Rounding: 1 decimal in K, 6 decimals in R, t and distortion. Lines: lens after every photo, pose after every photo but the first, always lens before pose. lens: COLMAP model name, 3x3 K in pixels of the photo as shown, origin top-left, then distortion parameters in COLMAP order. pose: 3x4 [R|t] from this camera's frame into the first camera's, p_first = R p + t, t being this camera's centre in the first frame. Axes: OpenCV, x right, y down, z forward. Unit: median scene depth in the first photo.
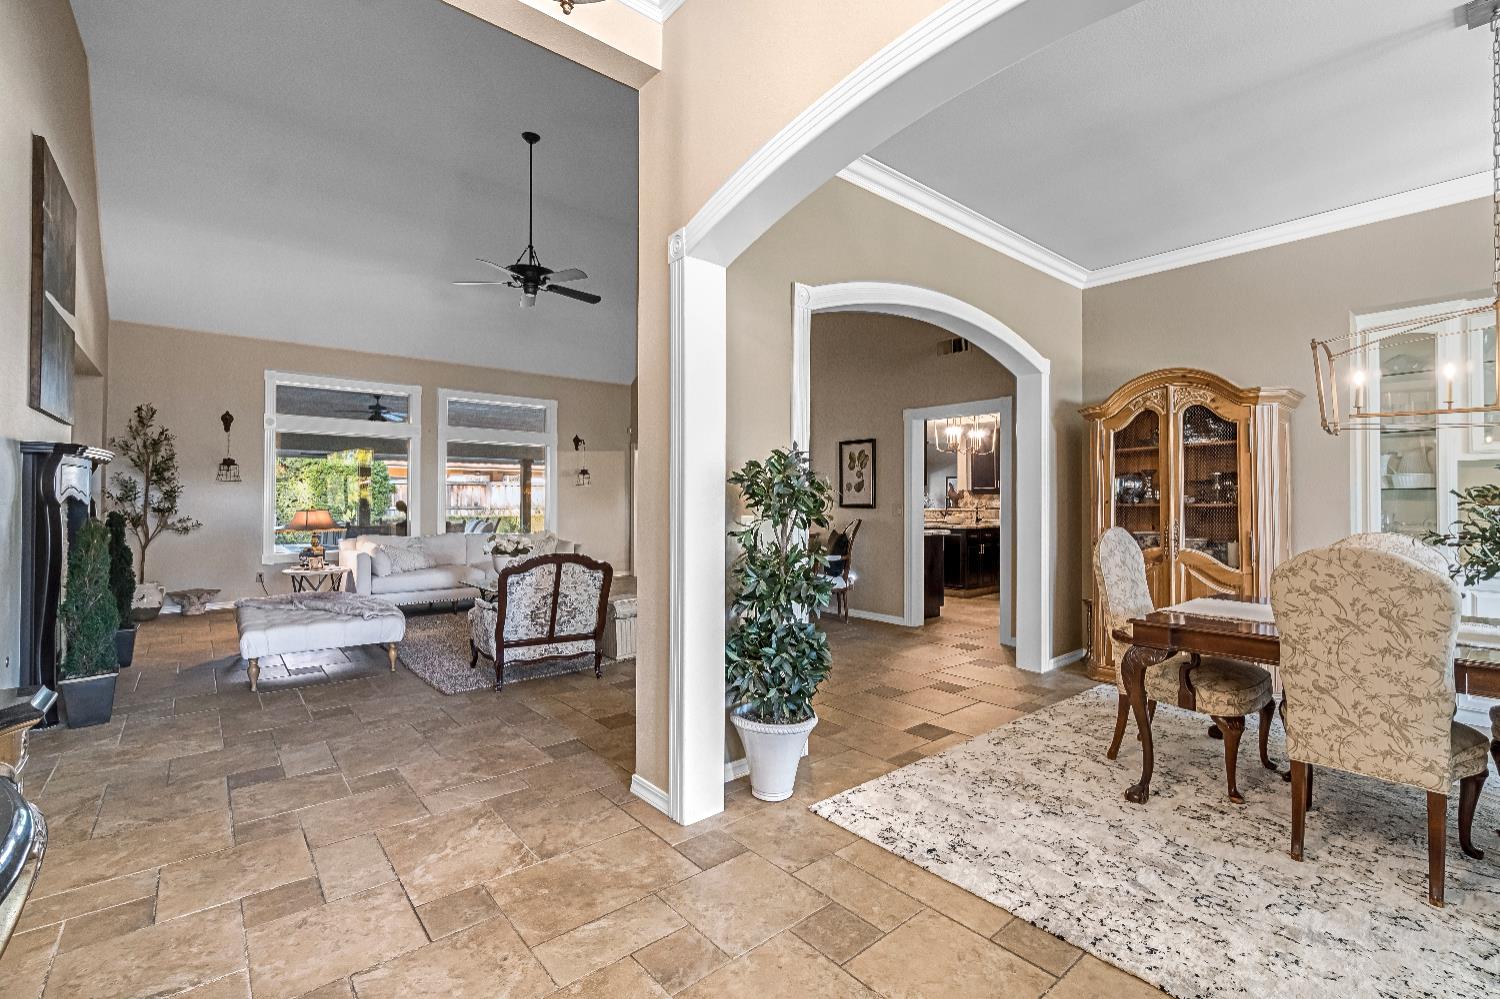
lens RADIAL K [[650.3, 0, 749.7], [0, 650.3, 494.0], [0, 0, 1]] dist [-0.001183, 0.000067]
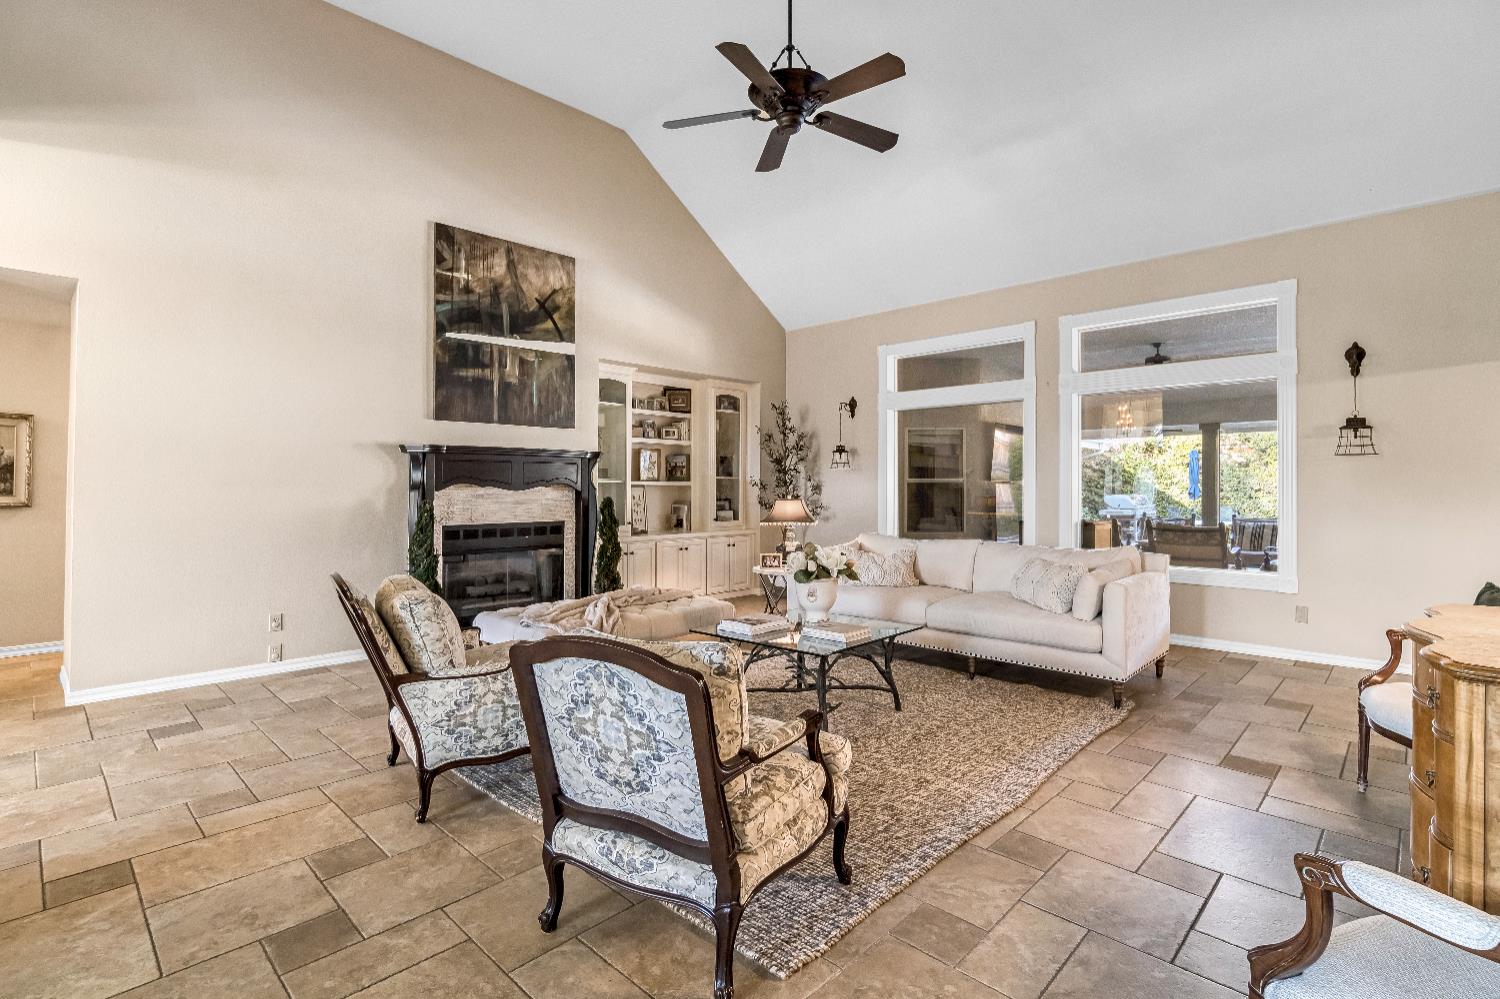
lens RADIAL K [[703.1, 0, 750.0], [0, 703.1, 484.7], [0, 0, 1]] dist [-0.000593, 0.000007]
pose [[0.110111, -0.003833, -0.993912, 0.275828], [0.007094, 0.999970, -0.003071, 0.008070], [0.993894, -0.006712, 0.110135, 0.893762]]
